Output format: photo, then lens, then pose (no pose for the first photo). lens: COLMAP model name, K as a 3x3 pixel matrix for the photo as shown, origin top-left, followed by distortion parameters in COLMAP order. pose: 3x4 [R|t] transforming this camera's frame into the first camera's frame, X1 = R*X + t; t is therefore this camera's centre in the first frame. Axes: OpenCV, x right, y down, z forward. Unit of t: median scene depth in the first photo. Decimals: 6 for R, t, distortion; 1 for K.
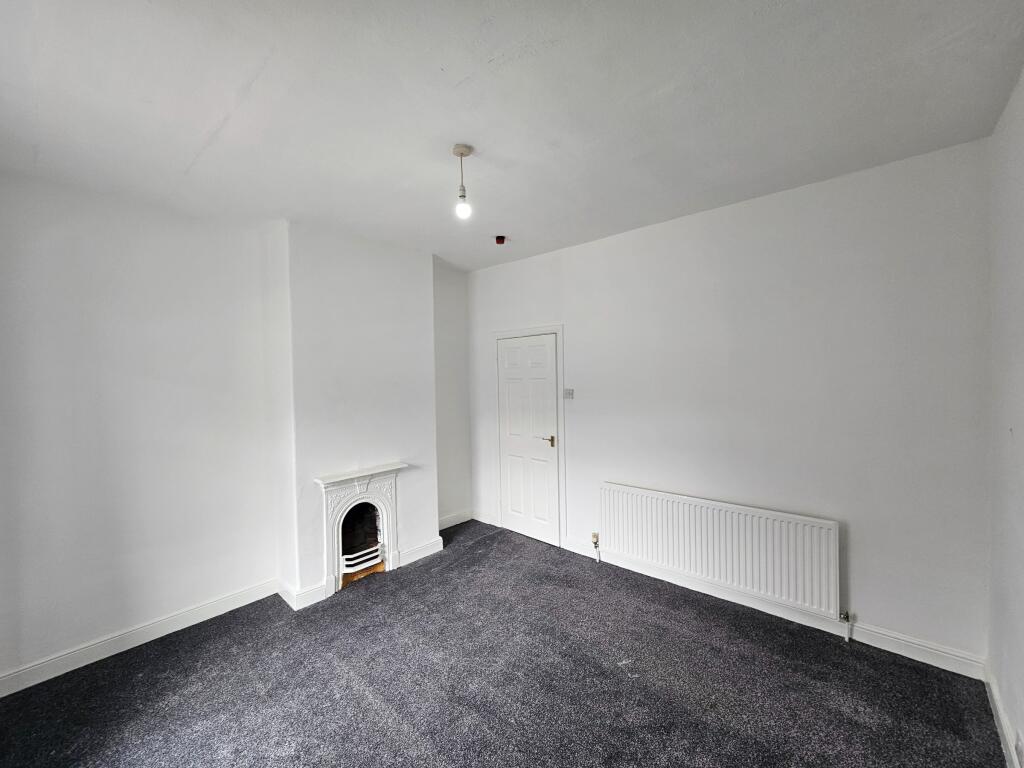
lens RADIAL K [[419.9, 0, 508.2], [0, 419.9, 381.1], [0, 0, 1]] dist [-0.002266, 0.003625]
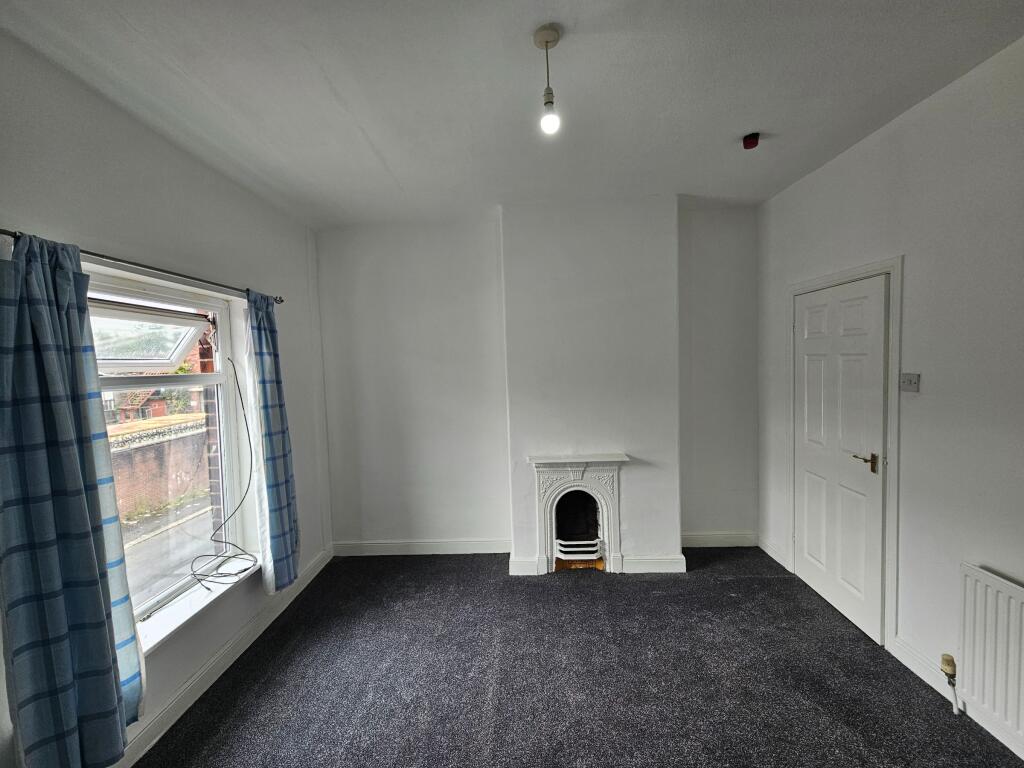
lens RADIAL K [[419.9, 0, 508.2], [0, 419.9, 381.1], [0, 0, 1]] dist [-0.002266, 0.003625]
pose [[0.647753, 0.038237, -0.760891, 0.243197], [0.004573, 0.998527, 0.054072, -0.003881], [0.761837, -0.038505, 0.646623, 0.276998]]
